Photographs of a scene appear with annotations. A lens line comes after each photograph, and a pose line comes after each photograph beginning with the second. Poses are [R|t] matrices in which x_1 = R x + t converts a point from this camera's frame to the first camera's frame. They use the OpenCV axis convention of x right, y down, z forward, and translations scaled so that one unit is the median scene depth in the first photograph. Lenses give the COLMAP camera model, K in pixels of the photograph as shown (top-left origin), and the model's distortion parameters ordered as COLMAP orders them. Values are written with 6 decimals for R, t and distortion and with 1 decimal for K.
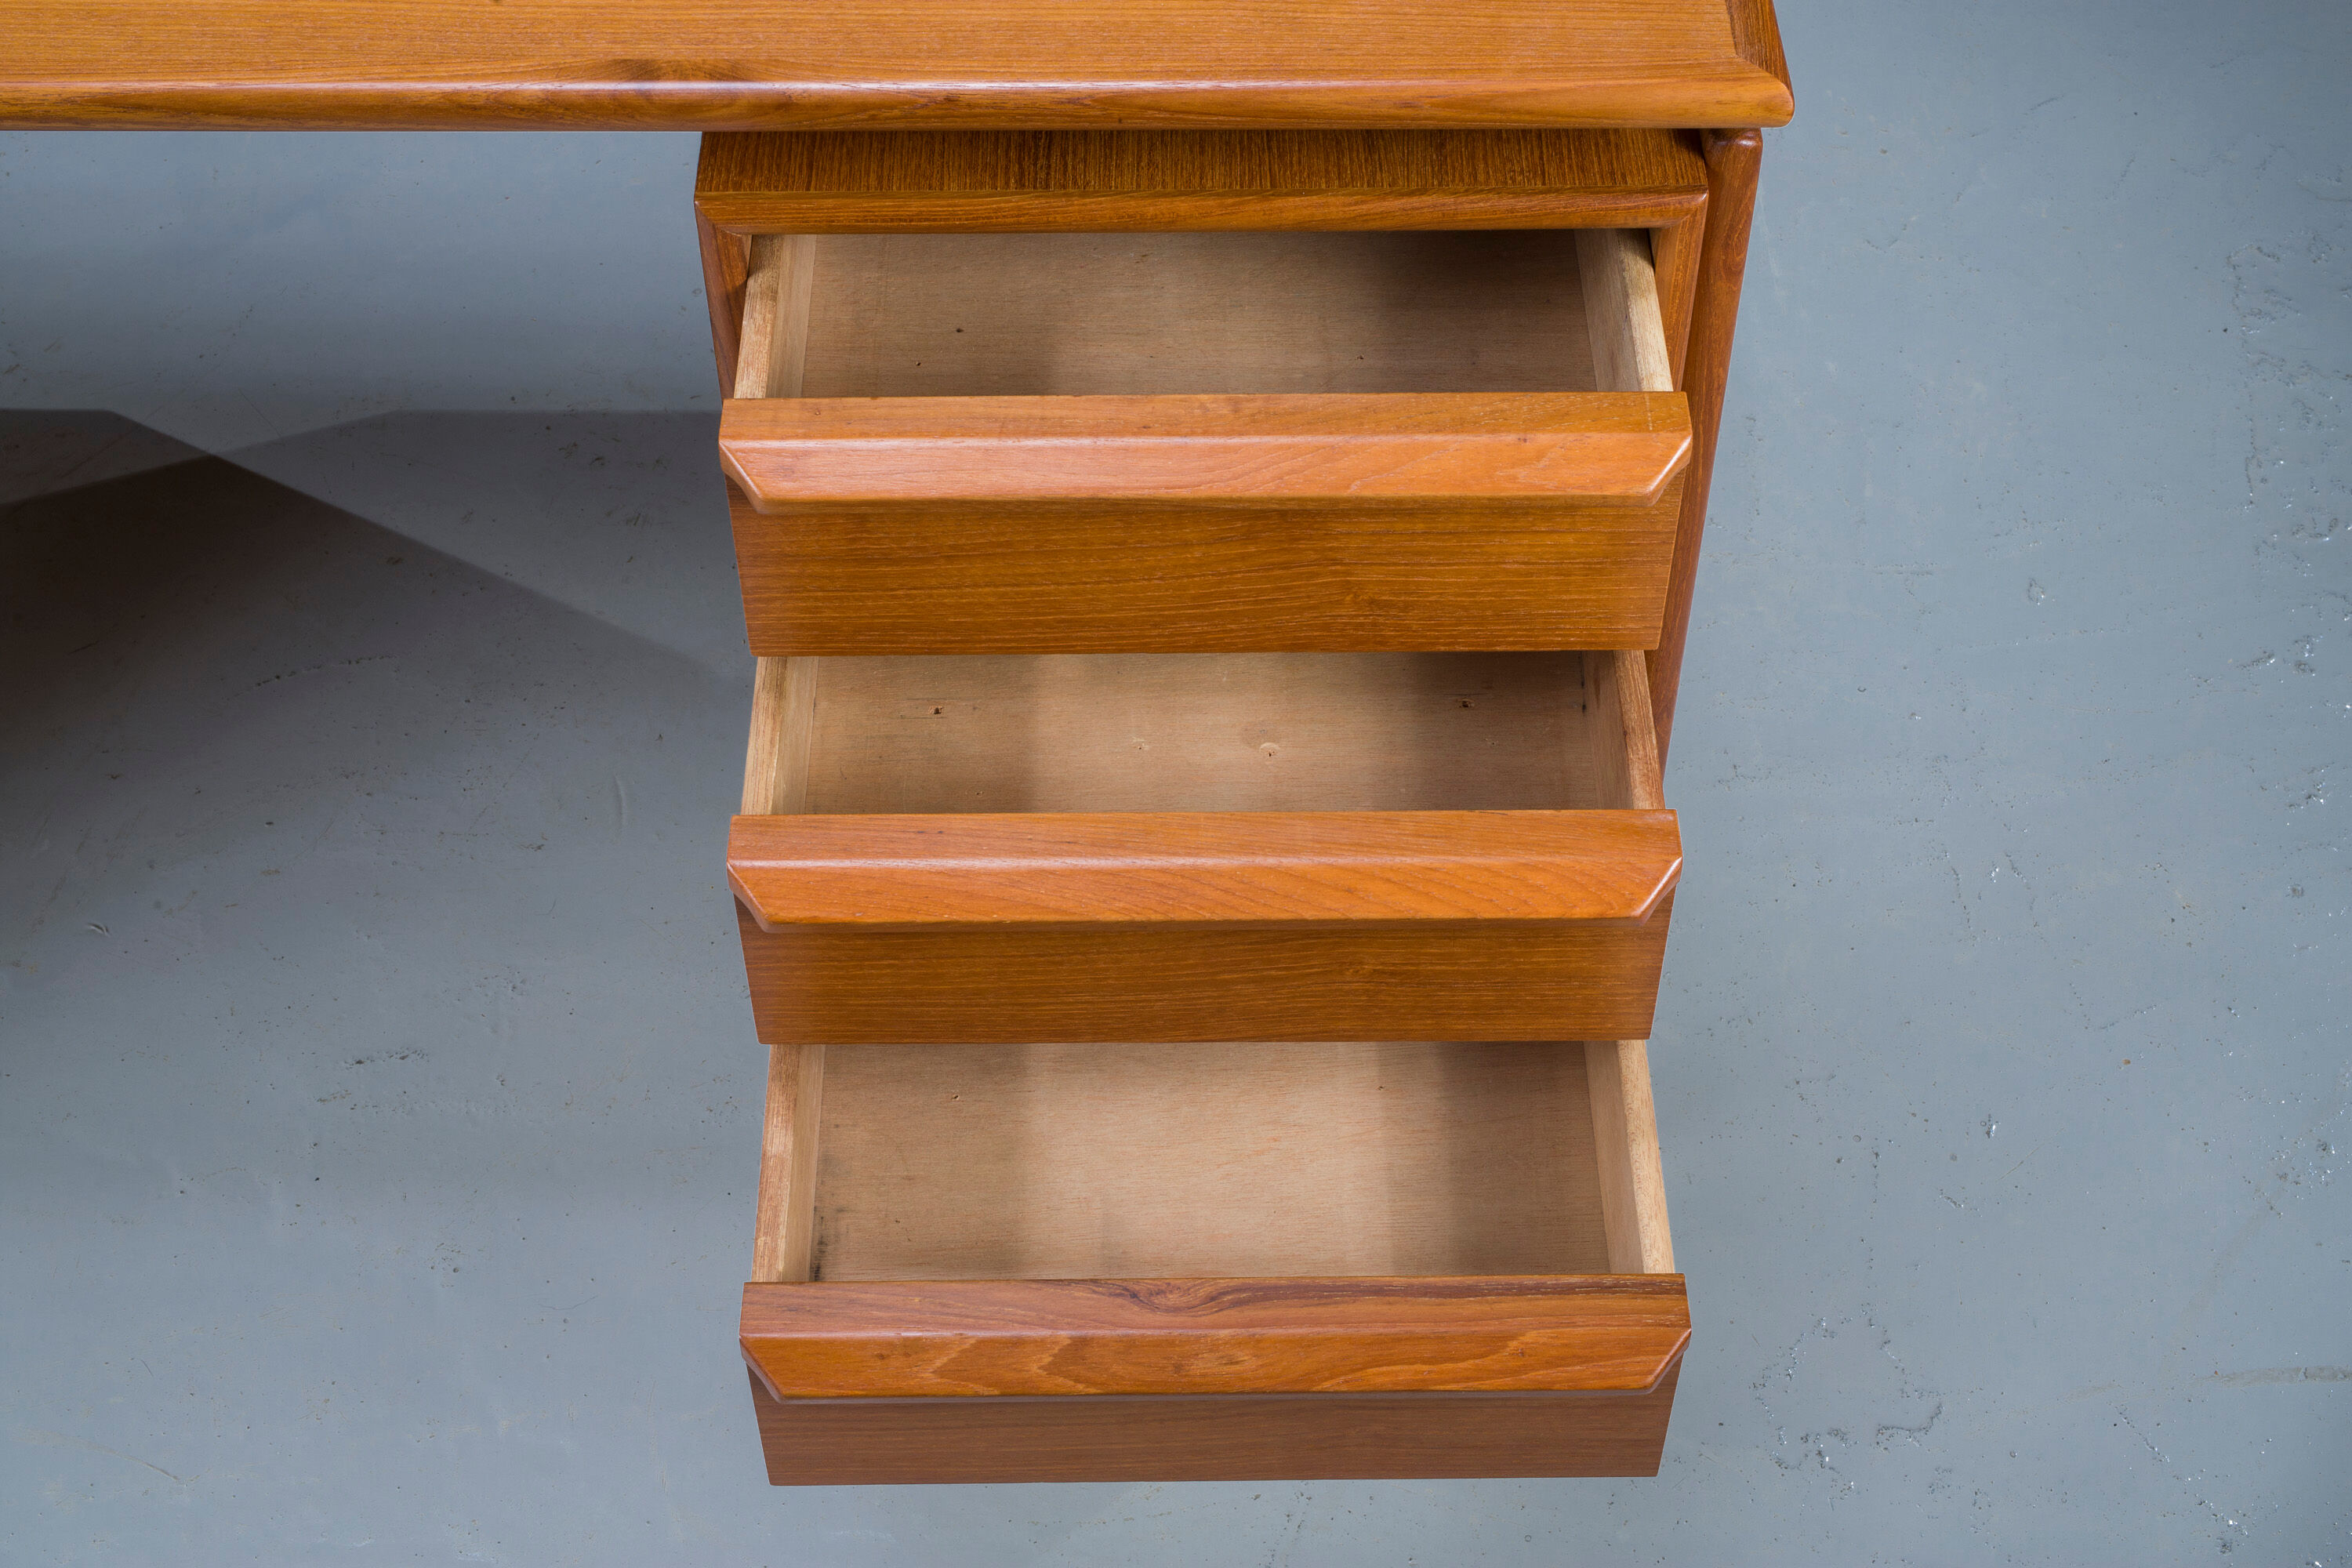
lens RADIAL K [[3393.2, 0, 1134.6], [0, 3393.2, 776.6], [0, 0, 1]] dist [-0.003320, -0.030777]
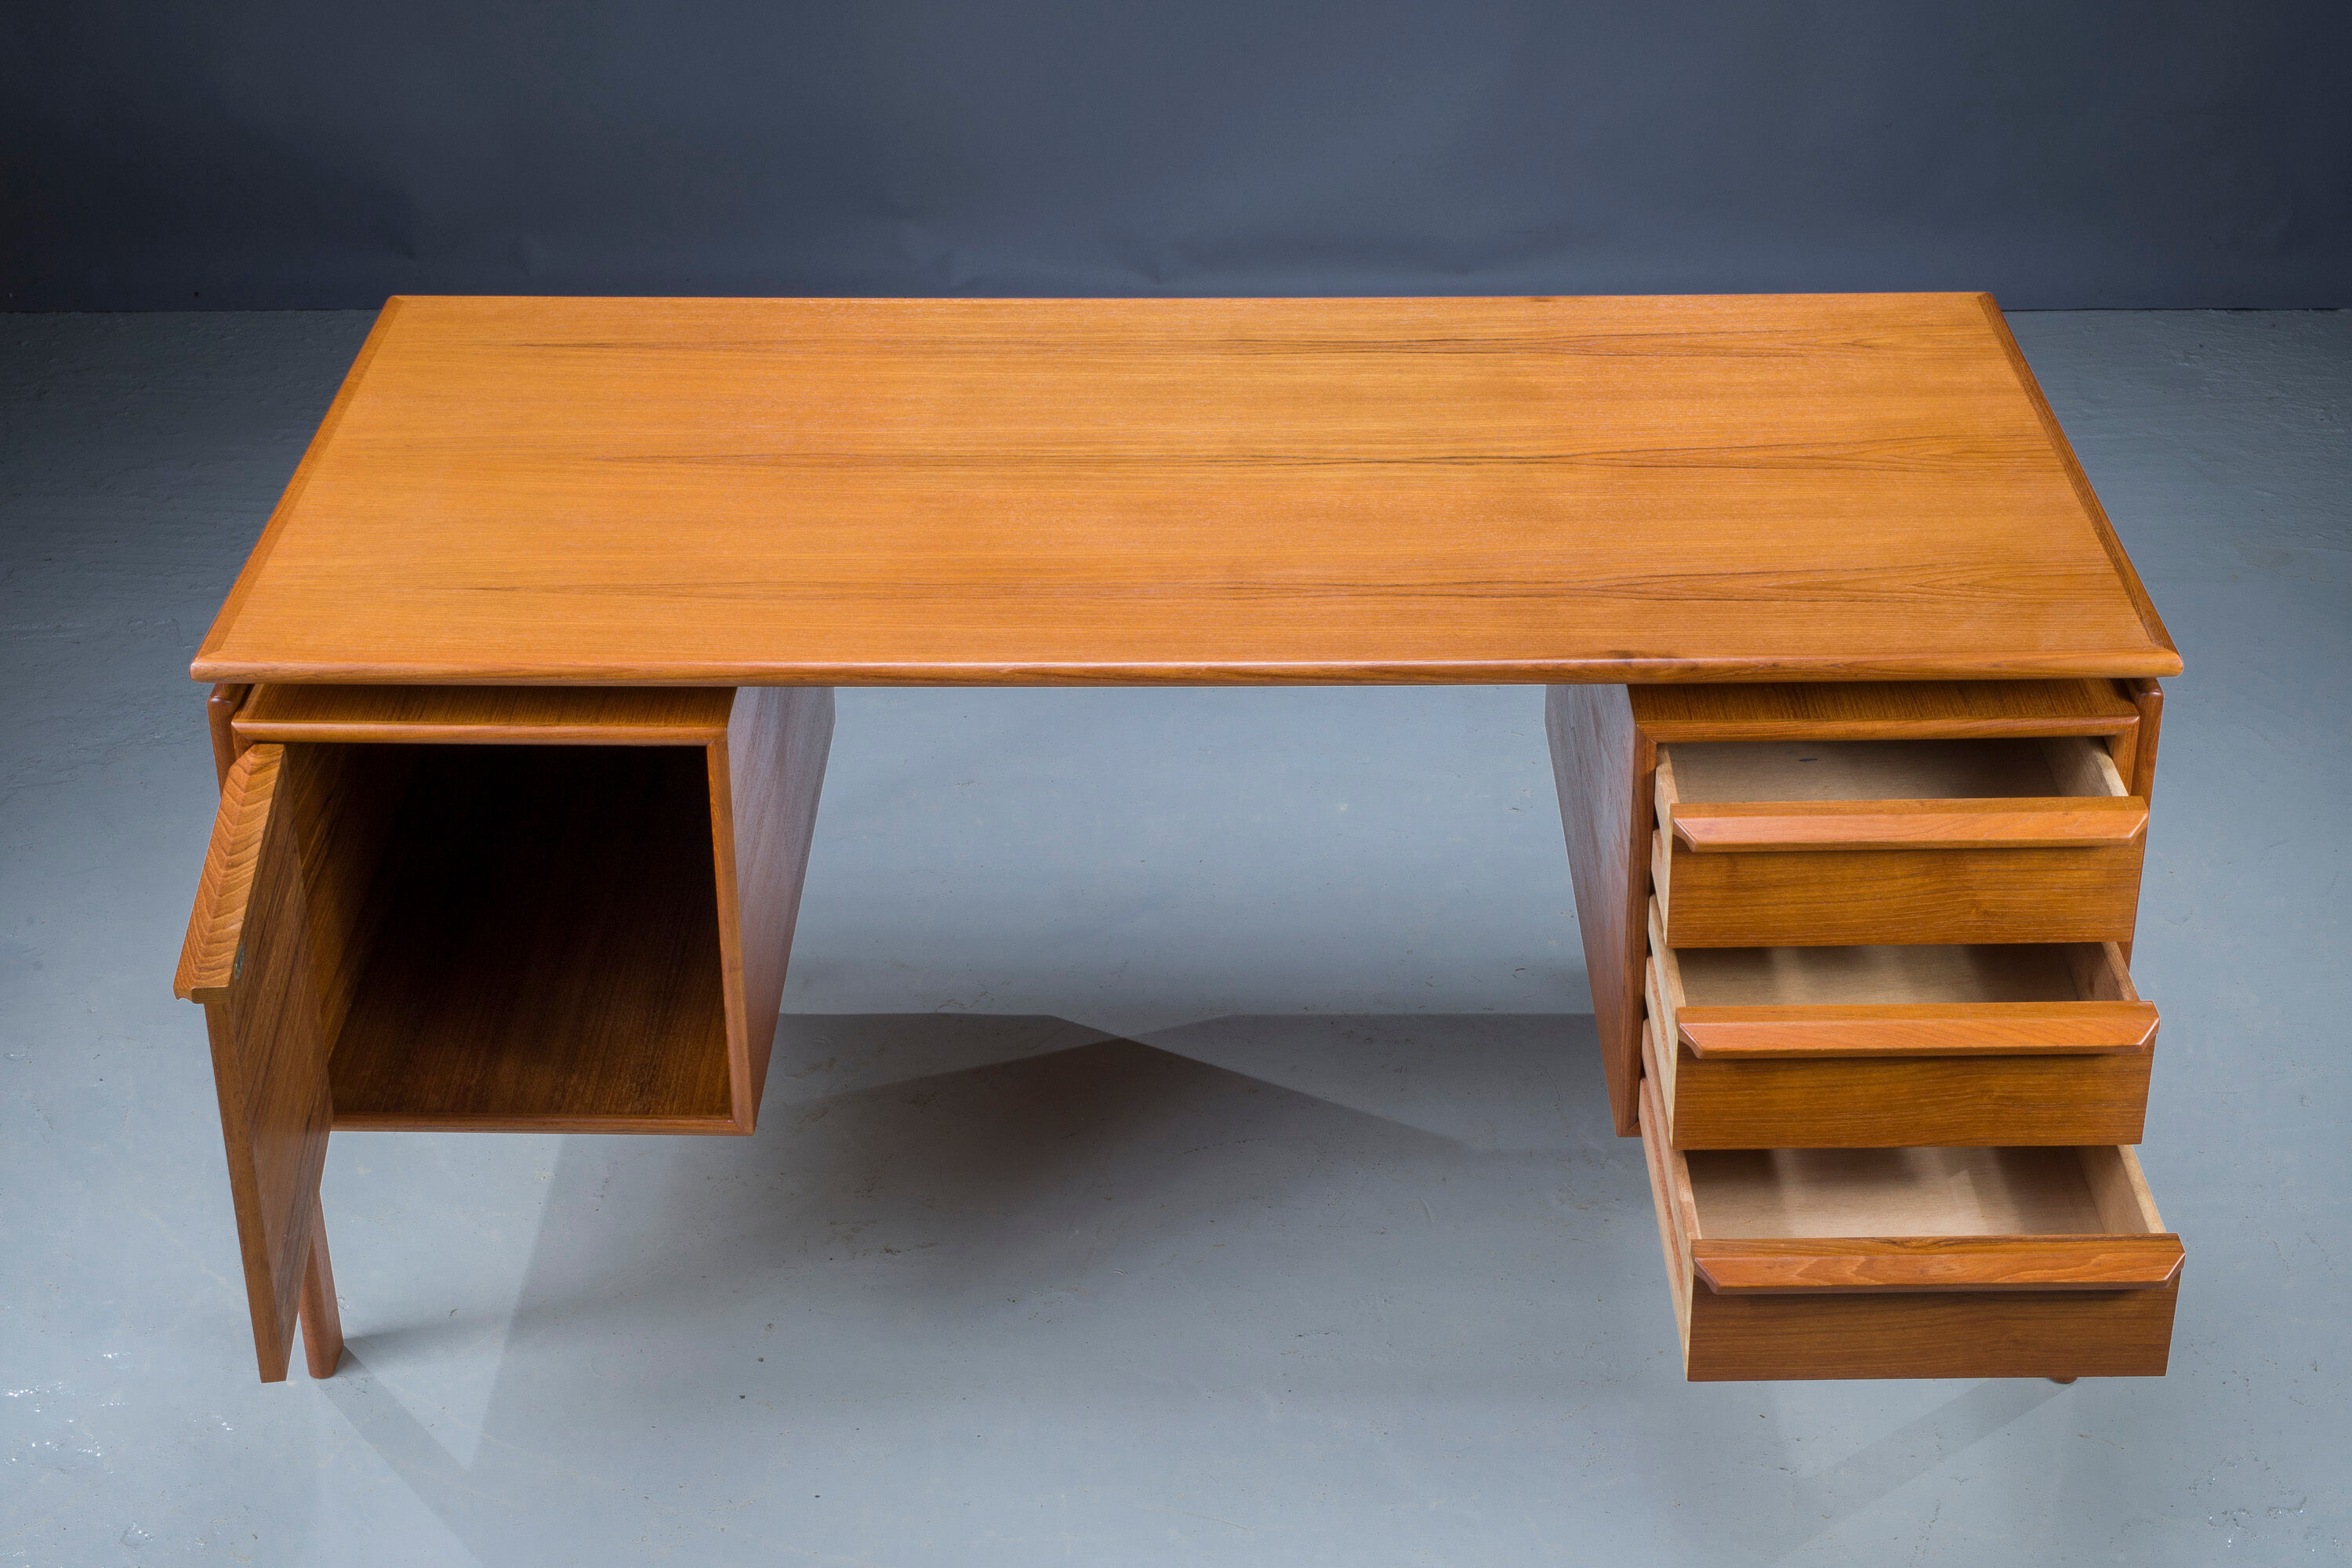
lens RADIAL K [[3393.2, 0, 1134.6], [0, 3393.2, 776.6], [0, 0, 1]] dist [-0.003320, -0.030777]
pose [[0.998665, -0.009653, -0.050751, -0.327527], [-0.006707, 0.949847, -0.312642, 0.499376], [0.051223, 0.312565, 0.948514, -0.940706]]
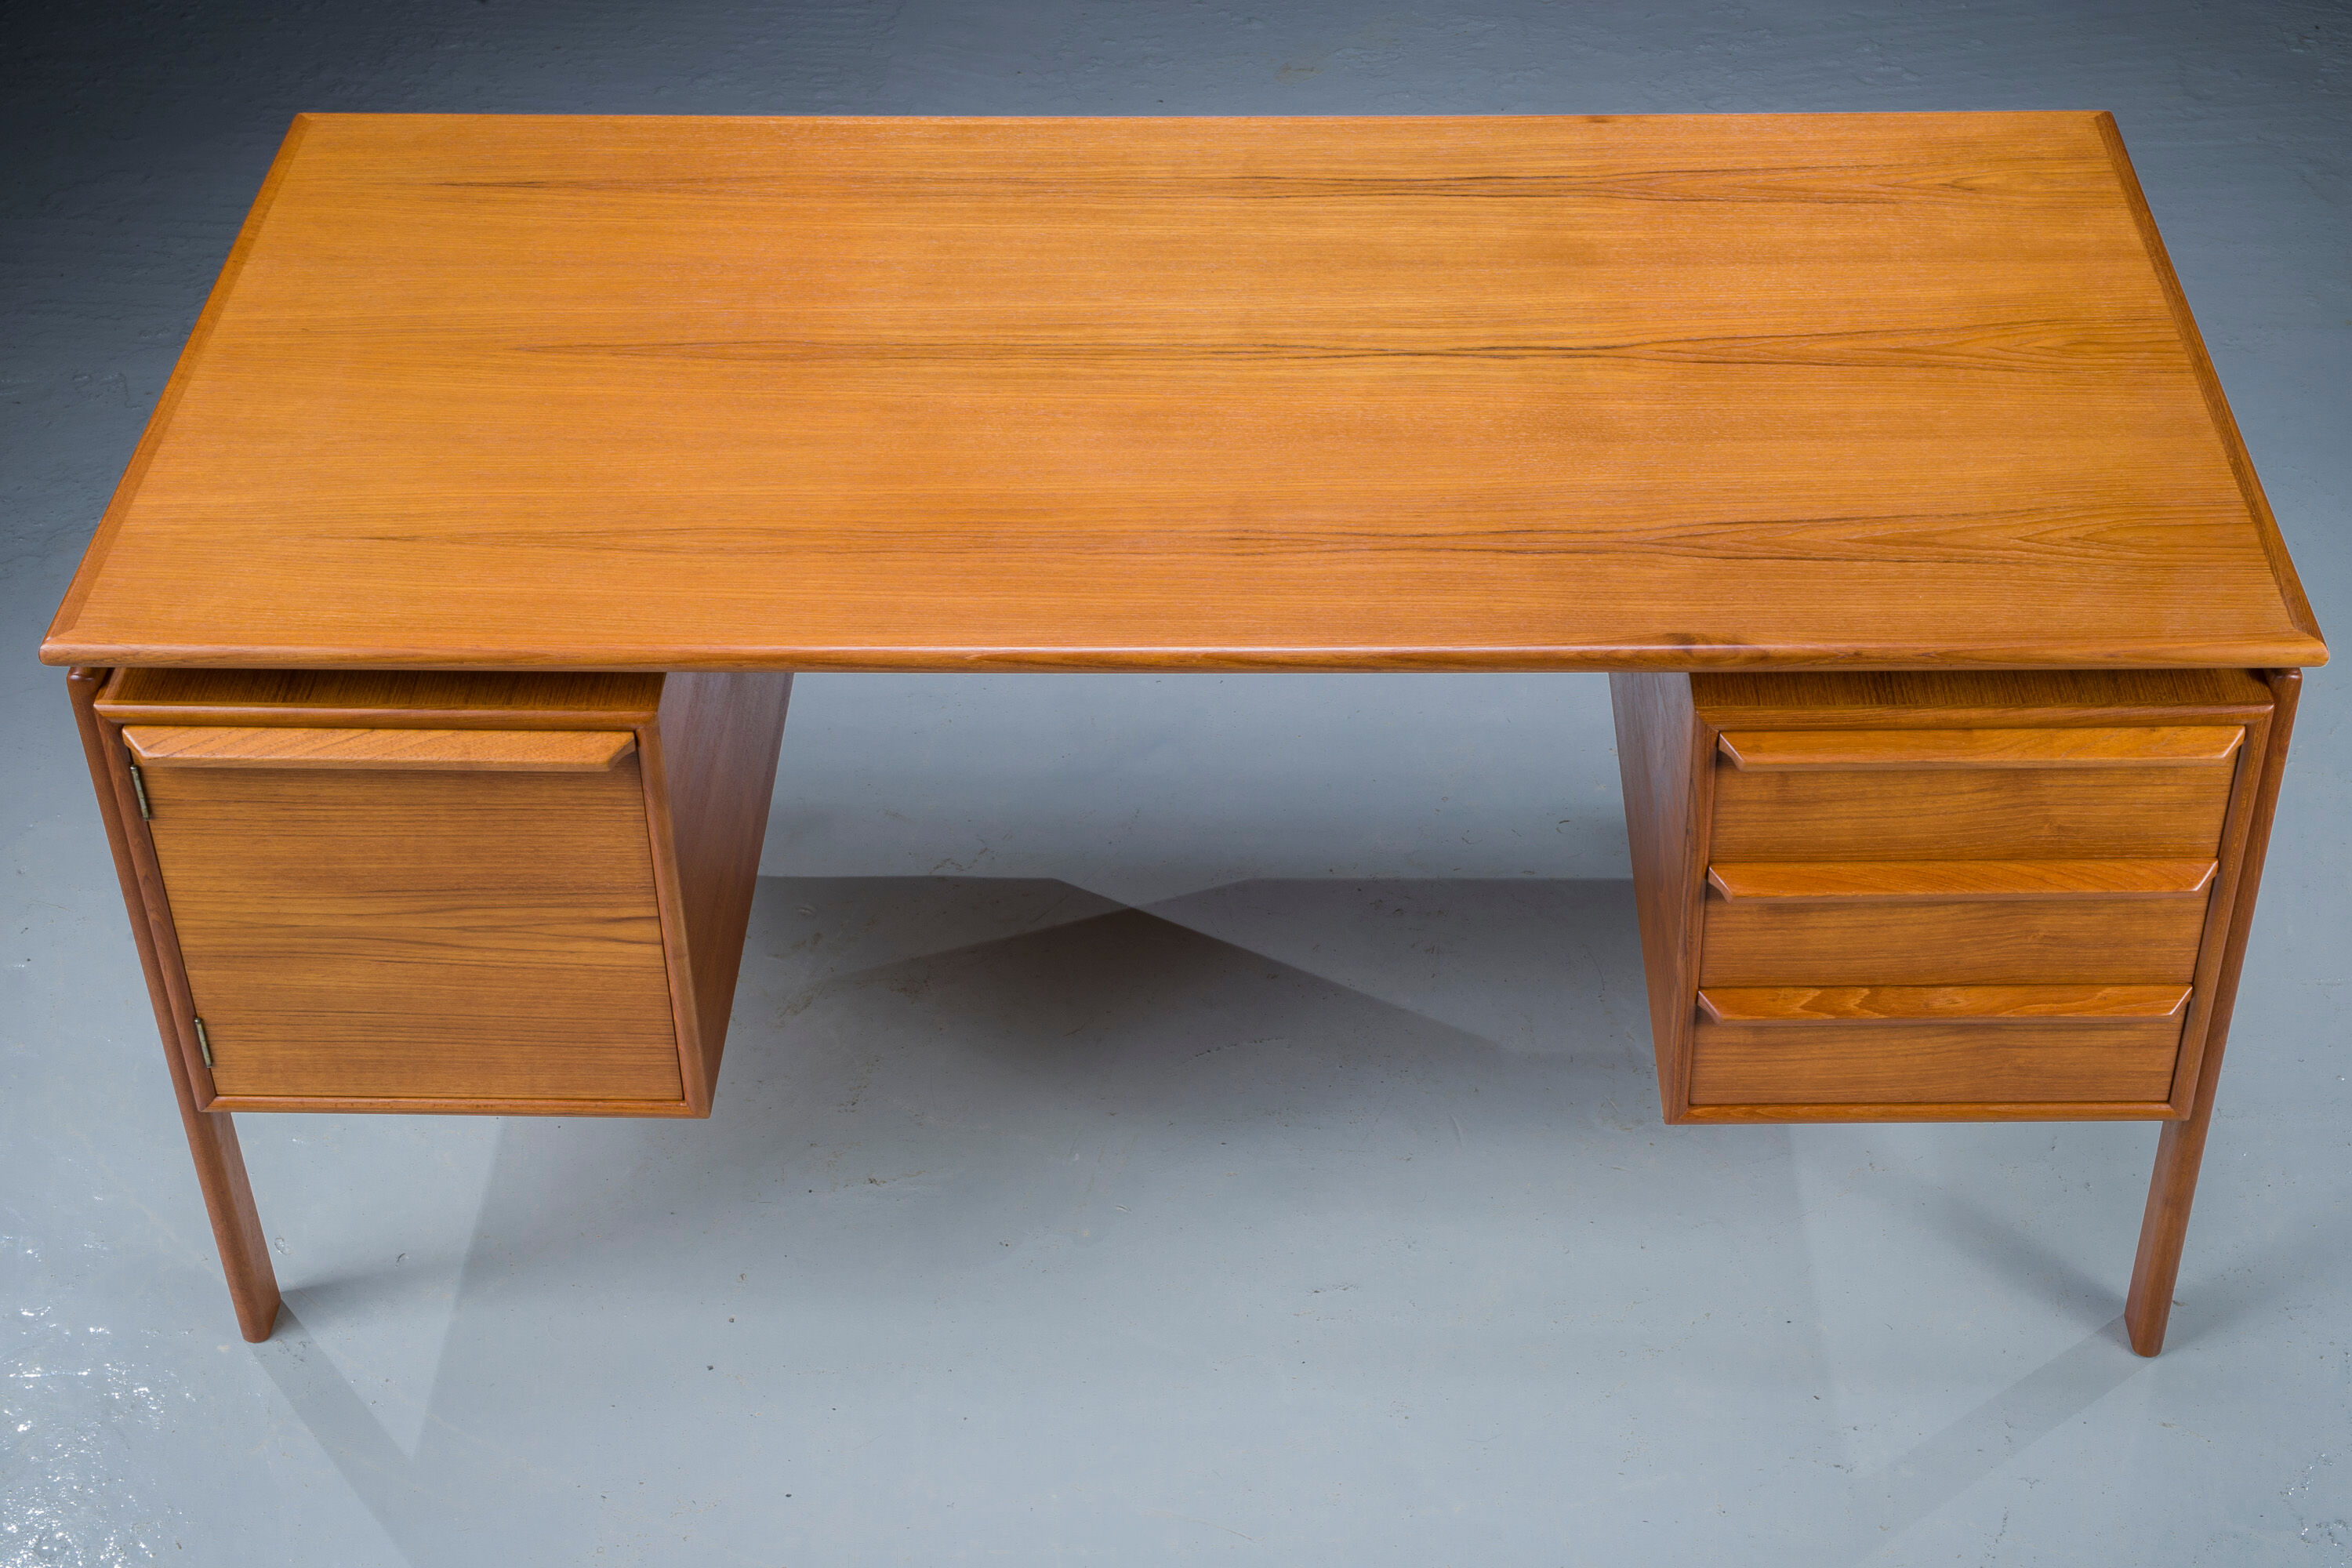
lens RADIAL K [[3333.8, 0, 1176.0], [0, 3333.8, 784.0], [0, 0, 1]] dist [0.001211, -0.043256]
pose [[0.998300, -0.003074, -0.058205, -0.300345], [-0.006734, 0.985838, -0.167565, 0.163175], [0.057896, 0.167672, 0.984141, -0.732770]]
